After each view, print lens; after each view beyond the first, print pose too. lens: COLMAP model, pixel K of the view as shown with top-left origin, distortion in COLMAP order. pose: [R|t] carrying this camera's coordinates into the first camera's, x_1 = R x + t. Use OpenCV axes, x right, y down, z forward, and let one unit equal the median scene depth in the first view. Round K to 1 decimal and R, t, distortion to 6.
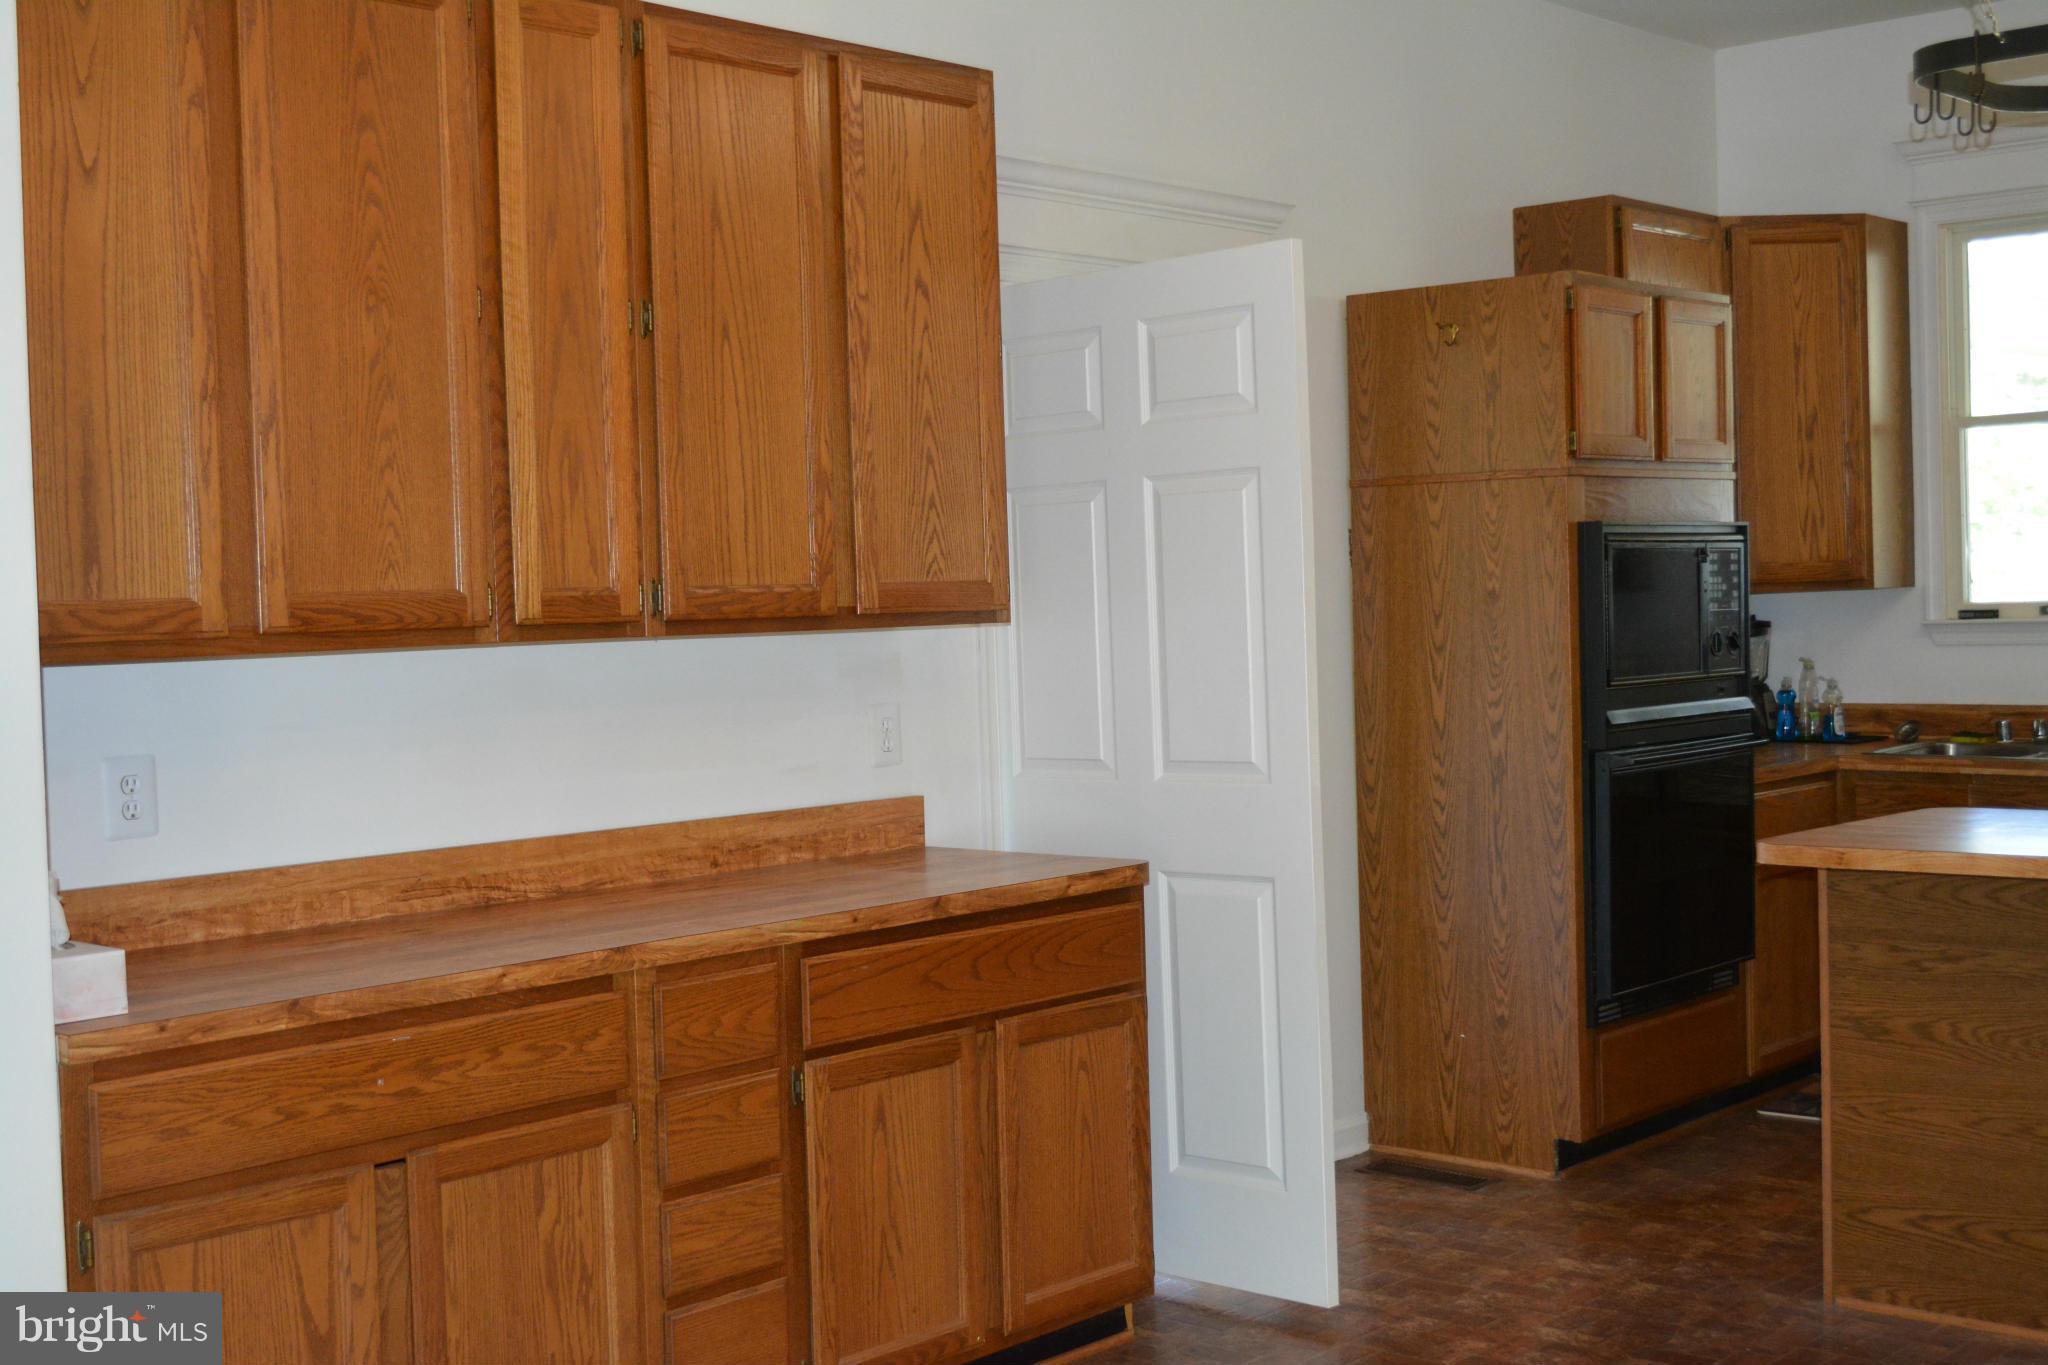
lens RADIAL K [[2553.3, 0, 1024.0], [0, 2553.3, 682.5], [0, 0, 1]] dist [-0.037664, 0.012014]
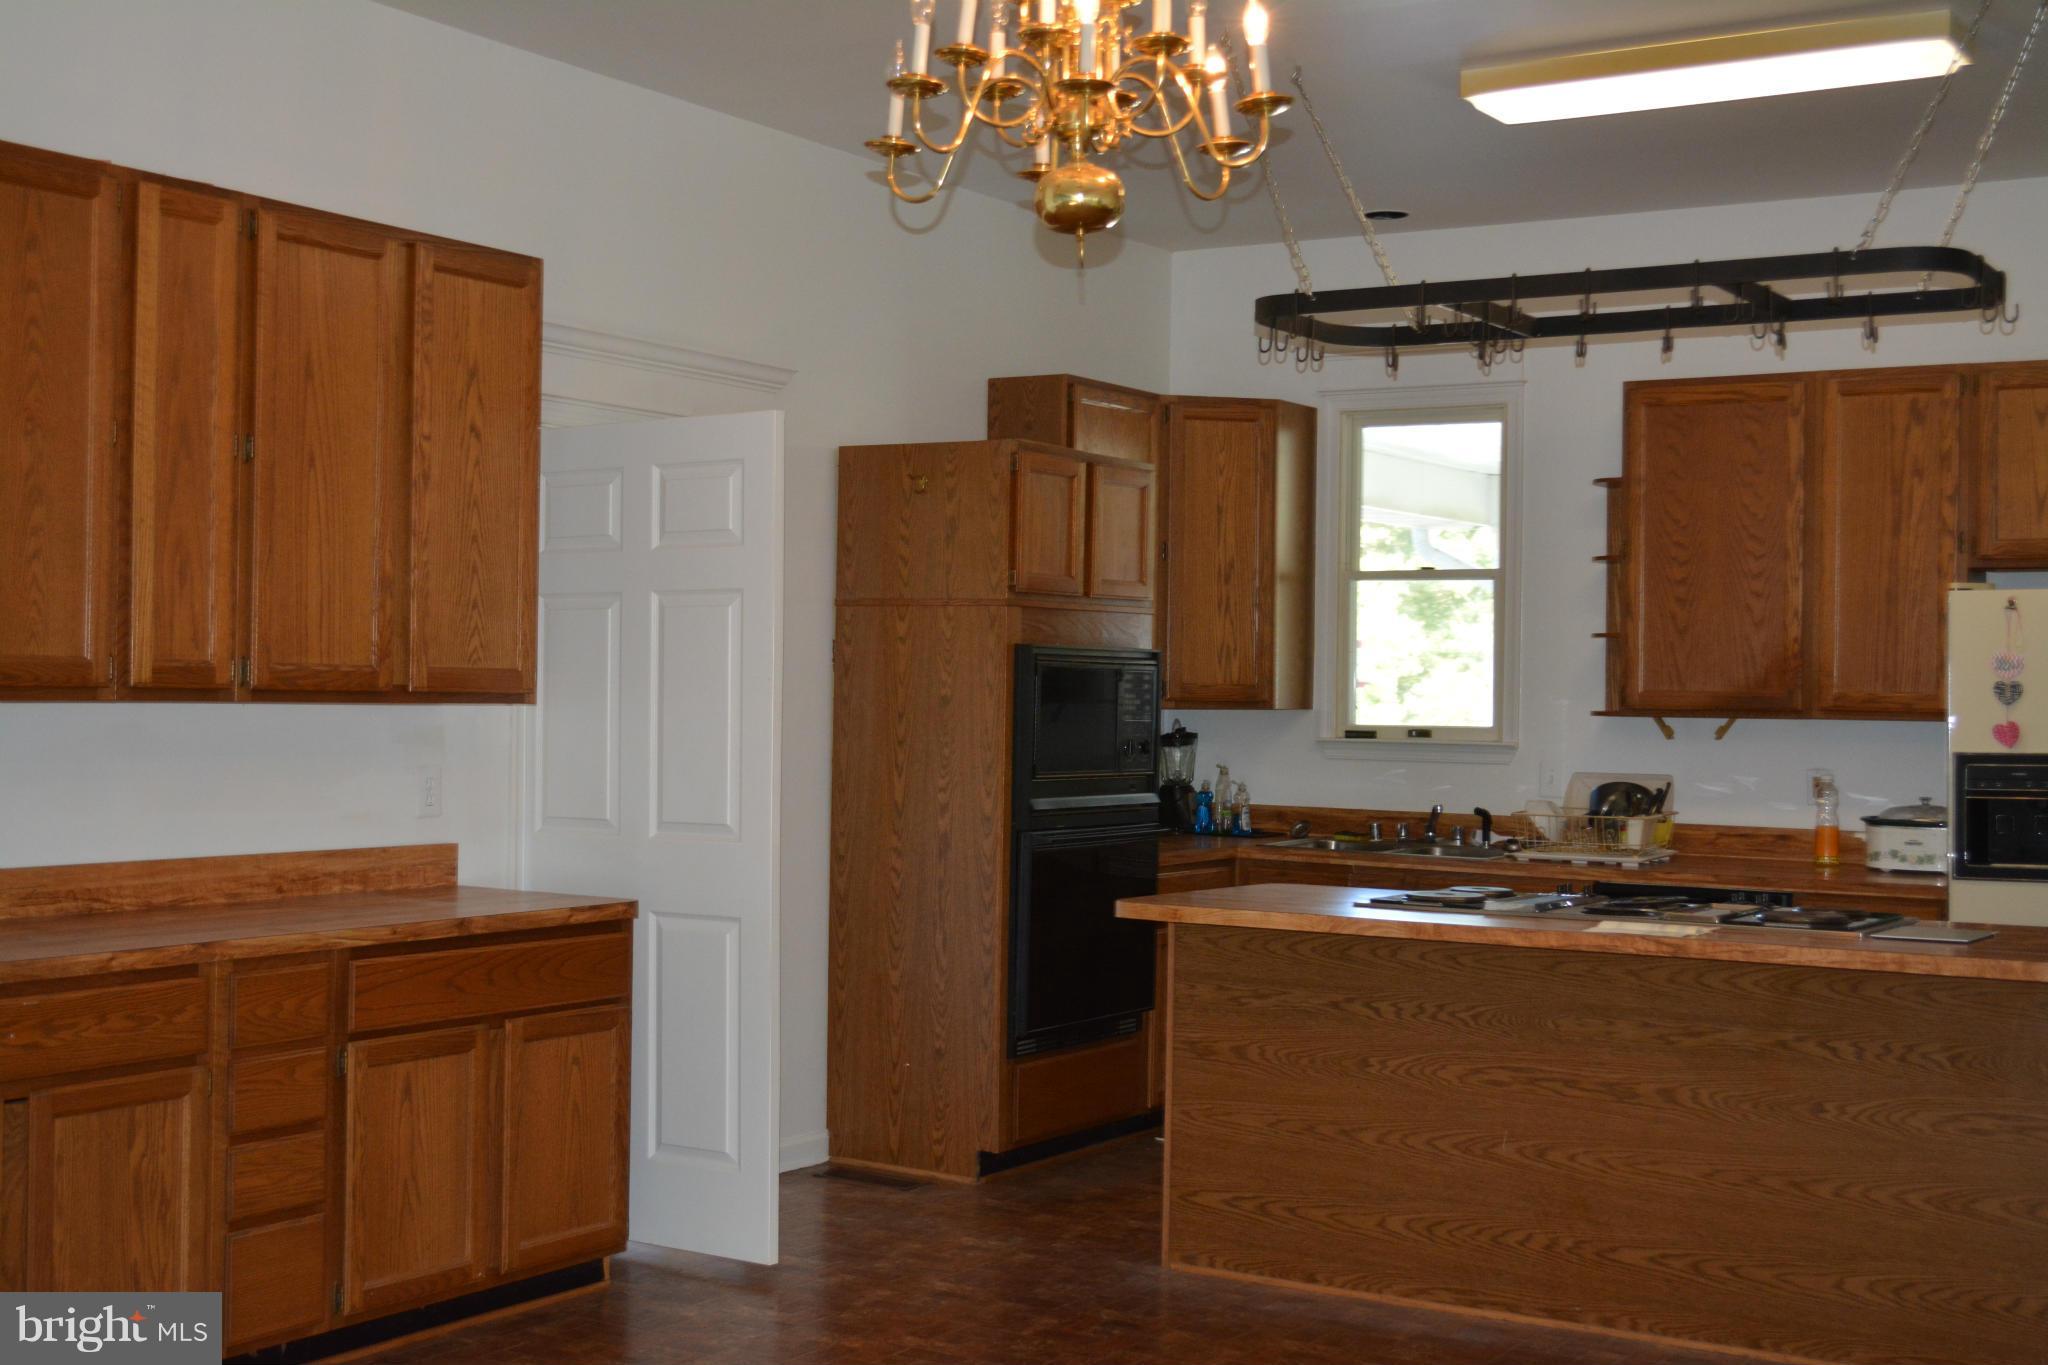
lens RADIAL K [[2553.3, 0, 1024.0], [0, 2553.3, 682.5], [0, 0, 1]] dist [-0.037664, 0.012014]
pose [[0.984709, 0.046300, 0.167944, 0.020538], [-0.039874, 0.998345, -0.041436, 0.008067], [-0.169585, 0.034106, 0.984925, -0.263686]]
